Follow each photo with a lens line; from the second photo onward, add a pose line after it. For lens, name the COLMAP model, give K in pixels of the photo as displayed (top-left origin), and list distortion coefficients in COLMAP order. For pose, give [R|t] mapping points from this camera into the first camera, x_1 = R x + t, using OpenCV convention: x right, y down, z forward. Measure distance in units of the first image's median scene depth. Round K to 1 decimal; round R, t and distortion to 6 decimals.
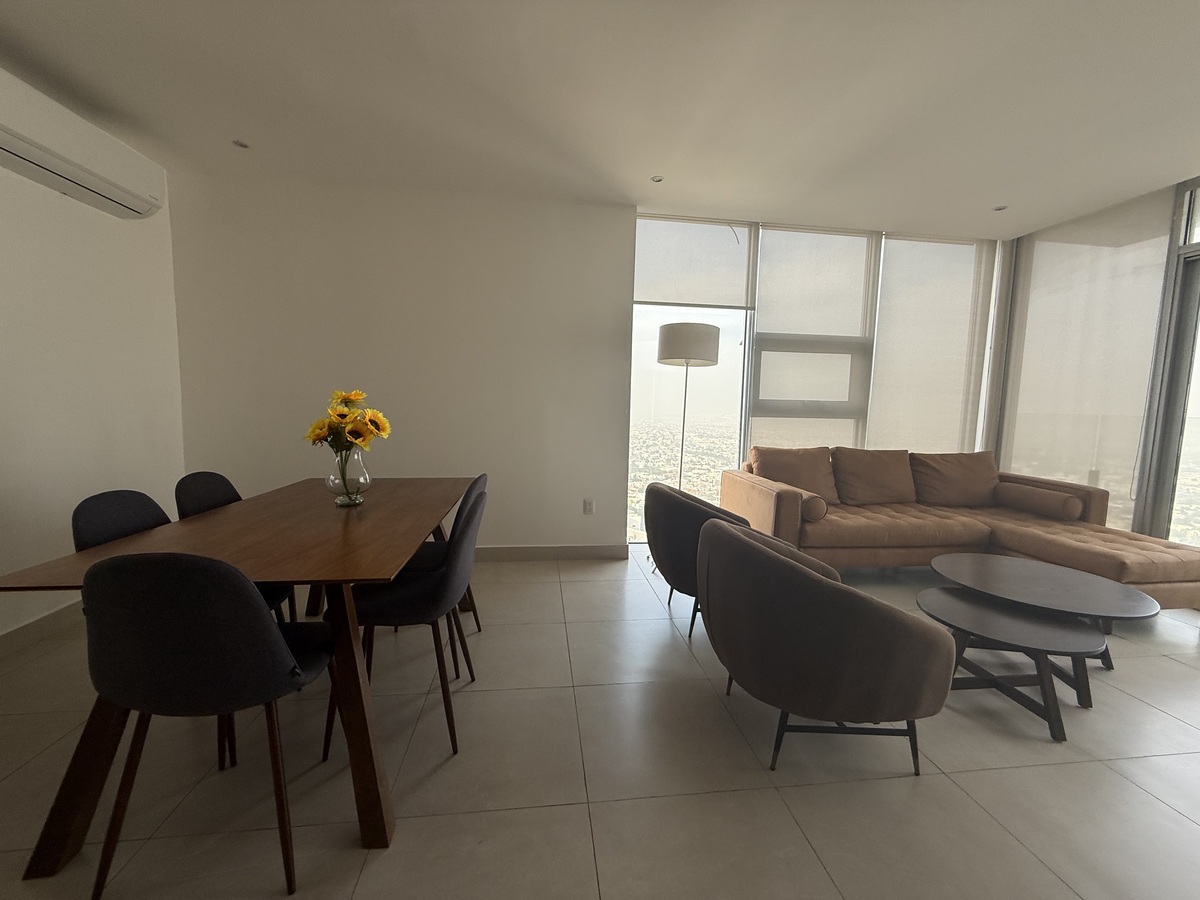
lens RADIAL K [[478.6, 0, 598.5], [0, 478.6, 448.8], [0, 0, 1]] dist [-0.000086, 0.000377]
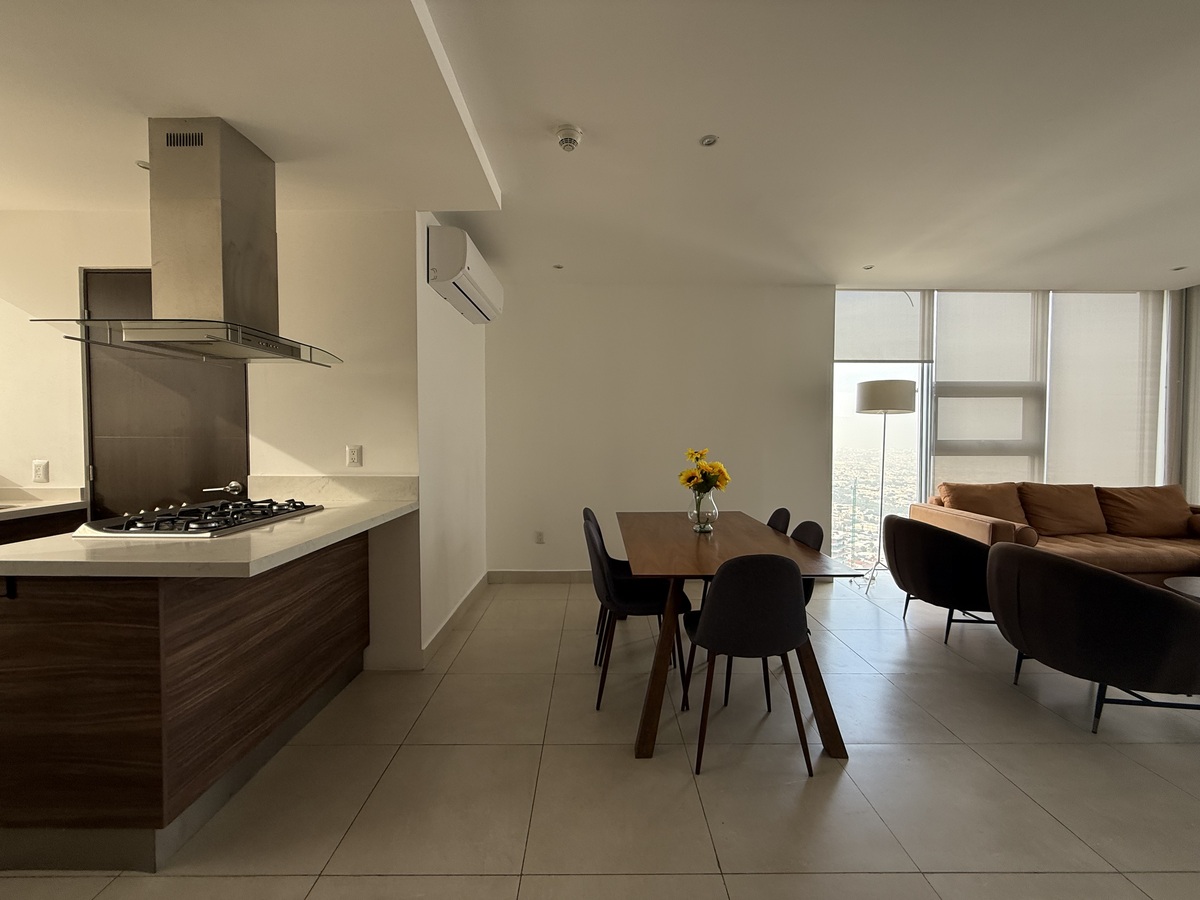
lens RADIAL K [[478.6, 0, 598.5], [0, 478.6, 448.8], [0, 0, 1]] dist [-0.000086, 0.000377]
pose [[0.992917, -0.018136, -0.117414, -0.352003], [0.010016, 0.997540, -0.069383, -0.014593], [0.118383, 0.067716, 0.990656, -0.223846]]
